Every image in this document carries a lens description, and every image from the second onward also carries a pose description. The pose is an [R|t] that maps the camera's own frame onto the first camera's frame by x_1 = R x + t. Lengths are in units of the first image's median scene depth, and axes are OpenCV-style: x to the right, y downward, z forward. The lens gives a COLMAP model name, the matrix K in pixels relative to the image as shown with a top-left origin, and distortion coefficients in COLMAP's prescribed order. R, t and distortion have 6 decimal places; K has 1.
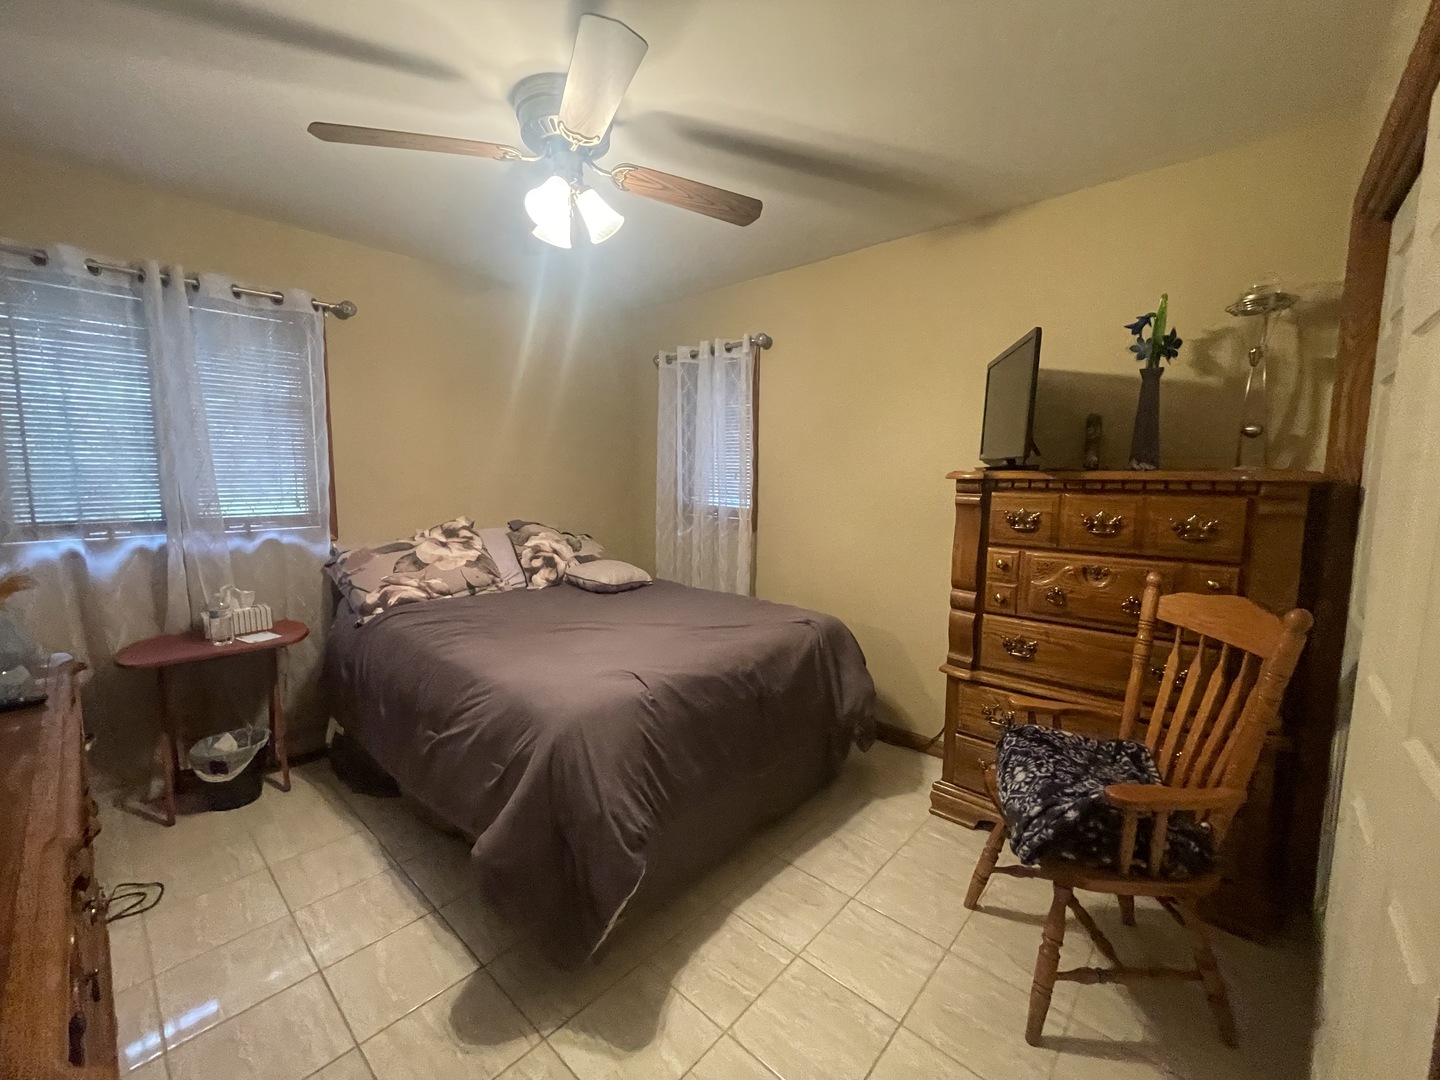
lens RADIAL K [[586.5, 0, 719.7], [0, 586.5, 536.2], [0, 0, 1]] dist [-0.001955, -0.000179]
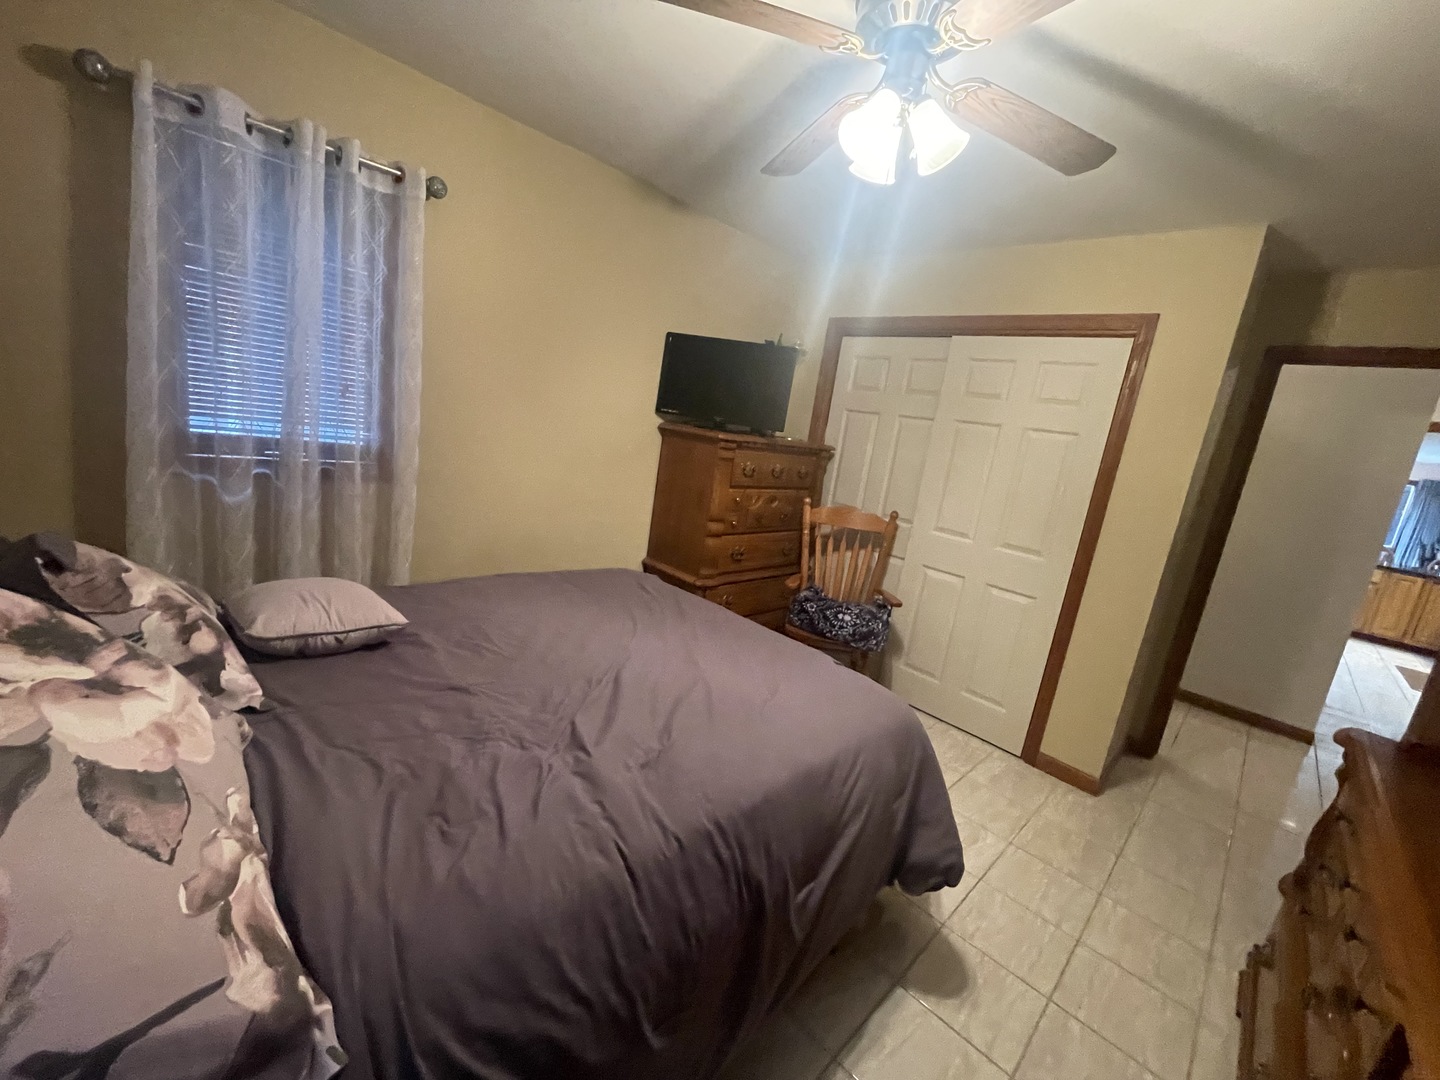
lens RADIAL K [[586.5, 0, 719.7], [0, 586.5, 536.2], [0, 0, 1]] dist [-0.001955, -0.000179]
pose [[0.046294, -0.199132, 0.978879, -1.000287], [-0.036345, 0.978945, 0.200865, -0.160693], [-0.998266, -0.044876, 0.038082, 1.042742]]
